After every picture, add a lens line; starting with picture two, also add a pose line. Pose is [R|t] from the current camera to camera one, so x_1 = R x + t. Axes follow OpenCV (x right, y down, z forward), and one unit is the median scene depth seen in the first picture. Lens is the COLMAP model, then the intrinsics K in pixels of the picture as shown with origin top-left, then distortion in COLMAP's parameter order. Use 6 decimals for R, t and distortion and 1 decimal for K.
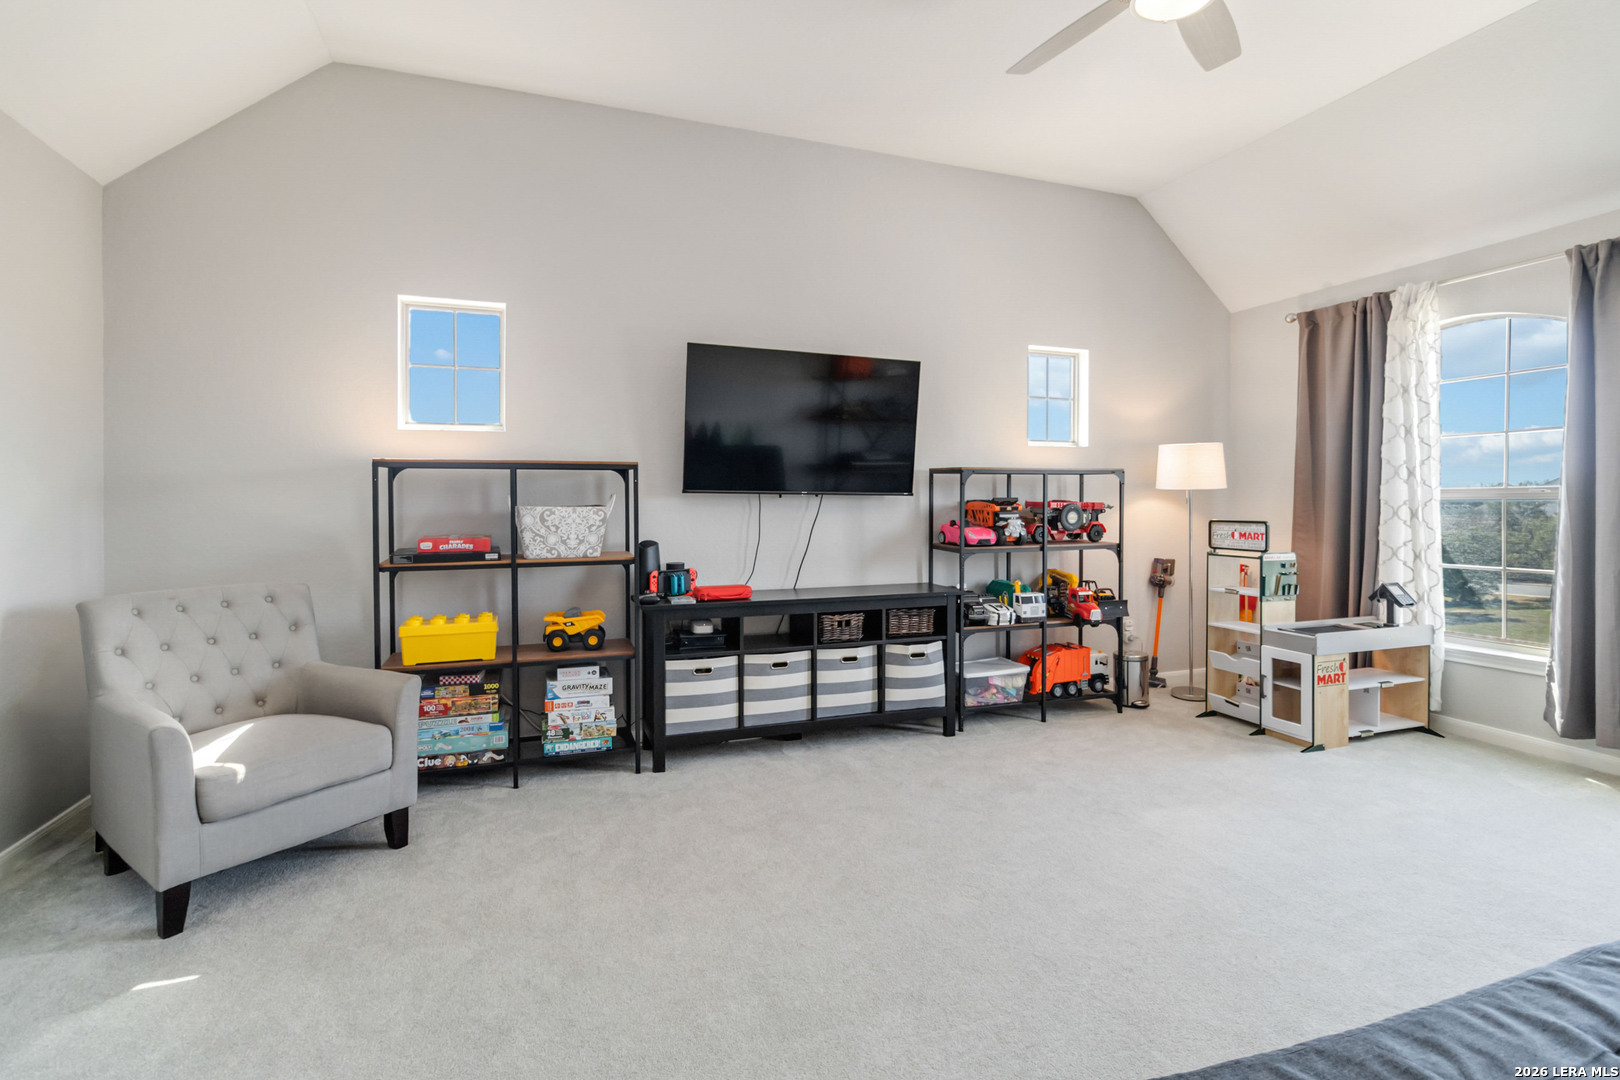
lens RADIAL K [[772.1, 0, 812.0], [0, 772.1, 498.6], [0, 0, 1]] dist [0.002116, 0.000310]
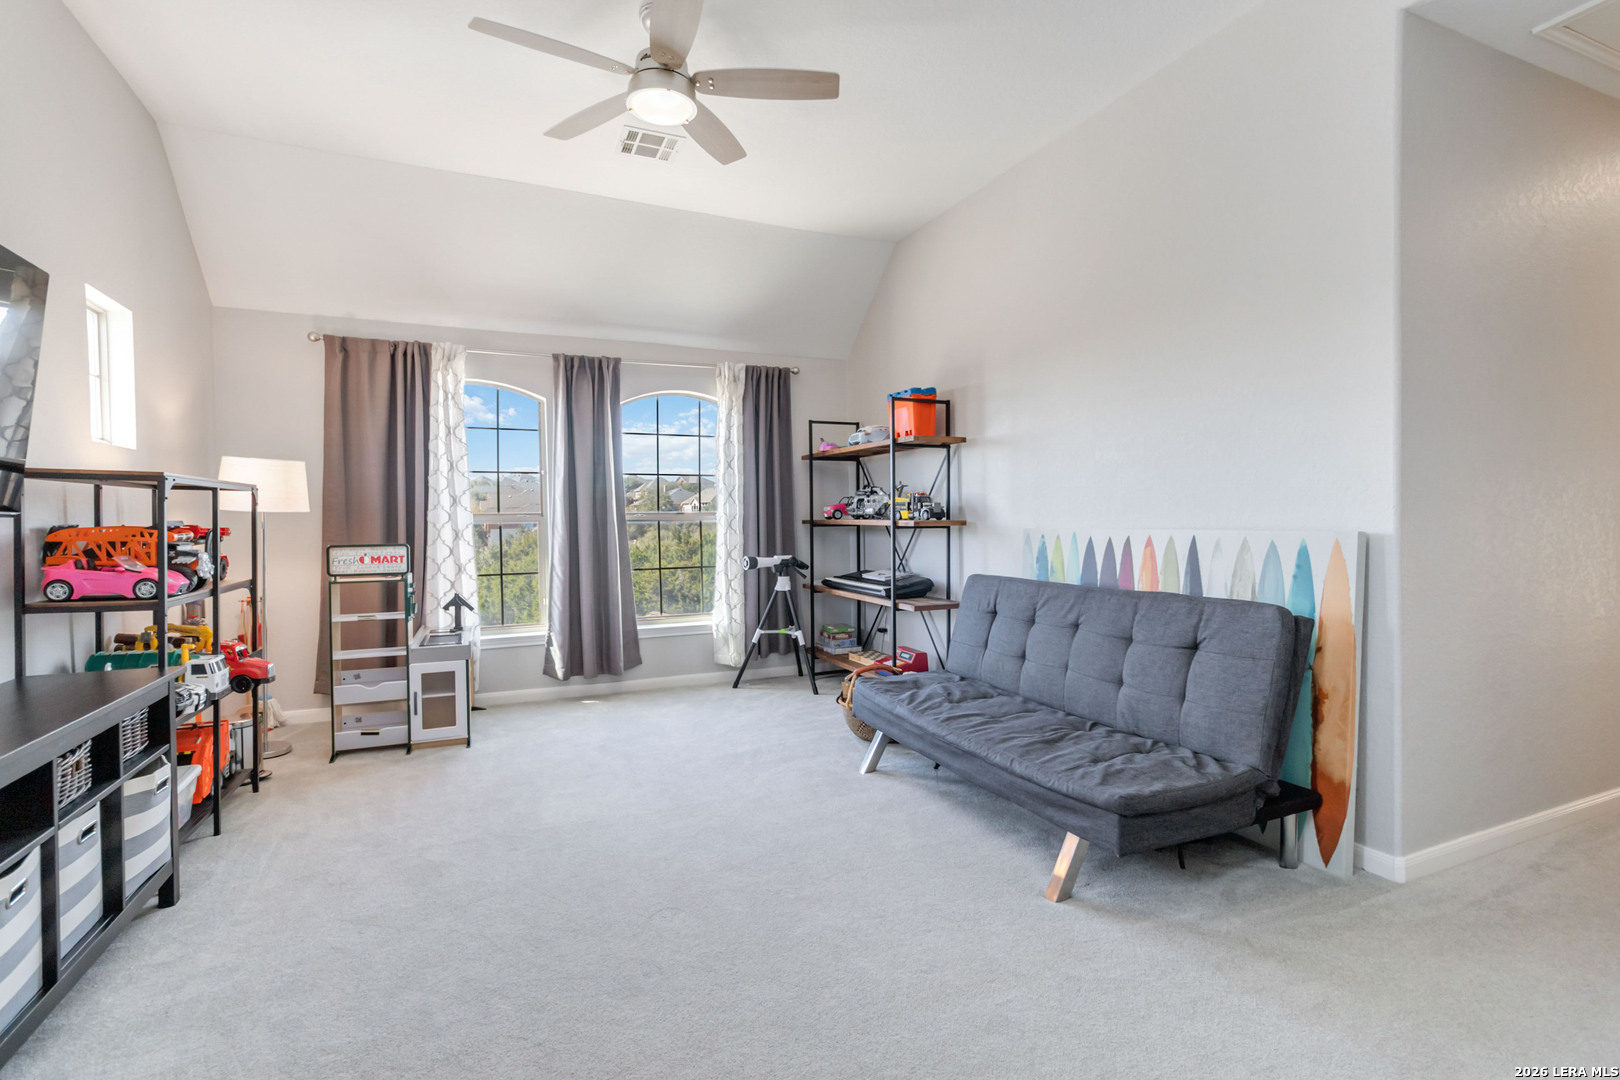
lens RADIAL K [[781.2, 0, 818.3], [0, 781.2, 527.2], [0, 0, 1]] dist [0.001932, 0.000400]
pose [[-0.071099, -0.006979, 0.997445, -0.471215], [0.003786, 0.999966, 0.007267, 0.001298], [-0.997462, 0.004293, -0.071070, 0.506833]]
